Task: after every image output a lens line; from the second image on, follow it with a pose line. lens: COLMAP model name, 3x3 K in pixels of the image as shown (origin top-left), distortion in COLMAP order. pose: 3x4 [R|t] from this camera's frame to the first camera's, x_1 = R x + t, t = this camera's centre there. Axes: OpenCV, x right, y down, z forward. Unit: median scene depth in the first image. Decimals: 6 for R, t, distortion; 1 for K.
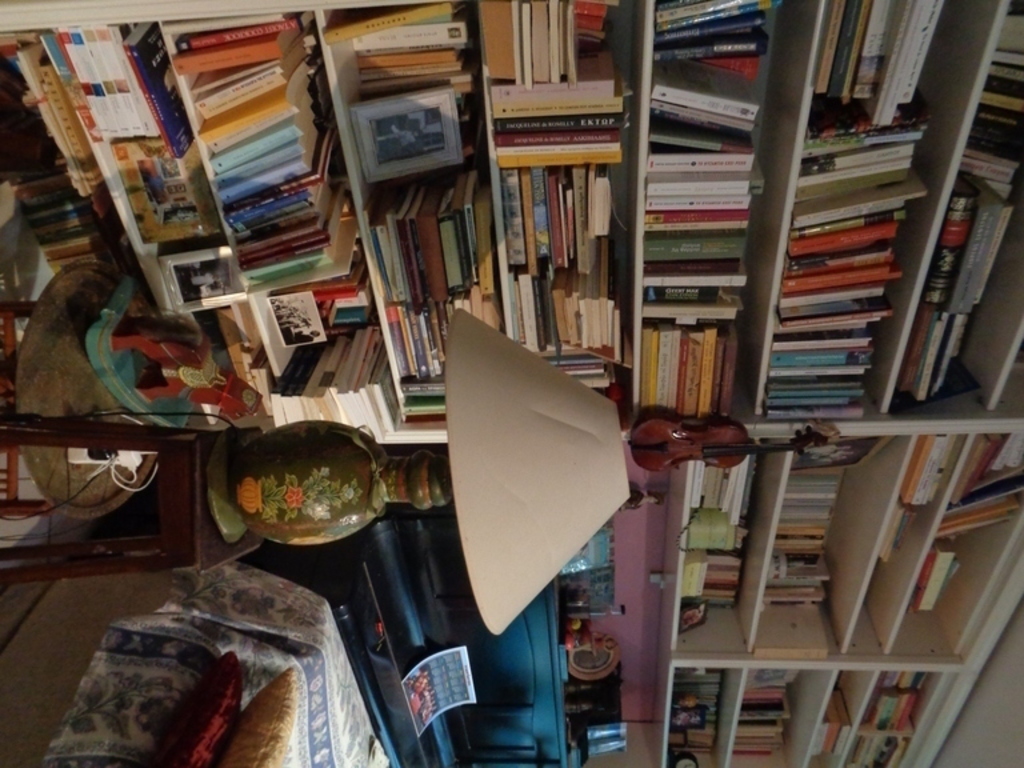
lens RADIAL K [[773.4, 0, 511.1], [0, 773.4, 389.0], [0, 0, 1]] dist [0.008196, 0.005834]
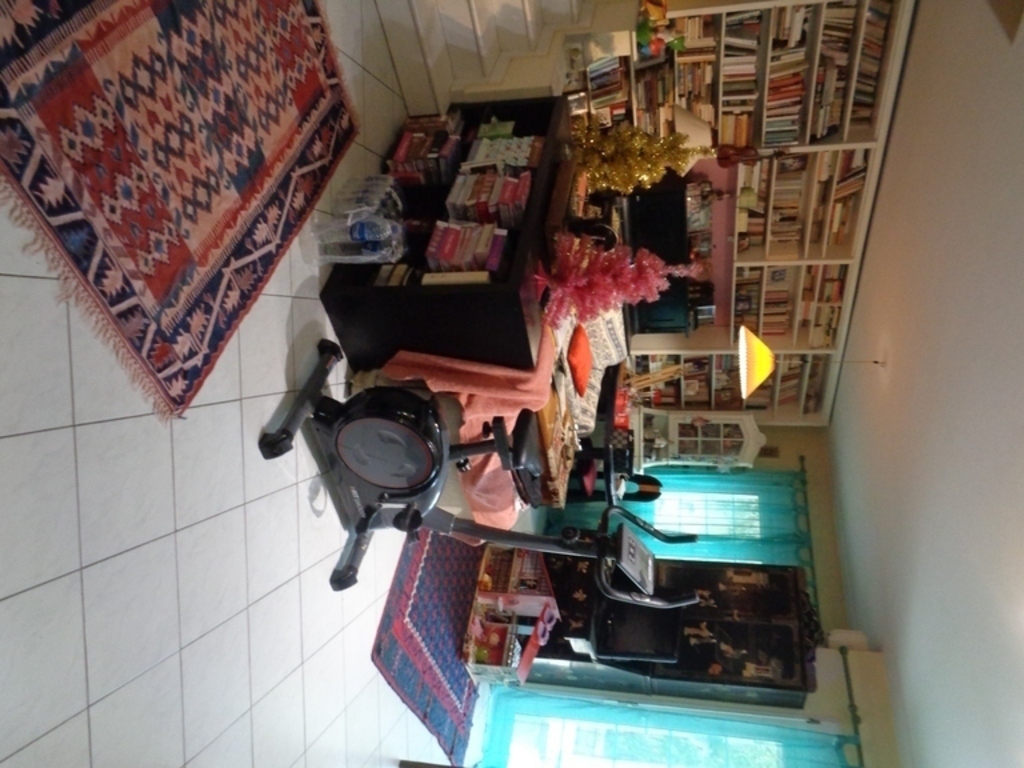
lens RADIAL K [[773.4, 0, 514.6], [0, 773.4, 375.7], [0, 0, 1]] dist [0.008196, 0.005834]
pose [[0.991097, 0.010620, -0.132718, -0.235846], [0.009206, 0.988963, 0.147878, 0.502351], [0.132824, -0.147783, 0.980060, -2.365505]]
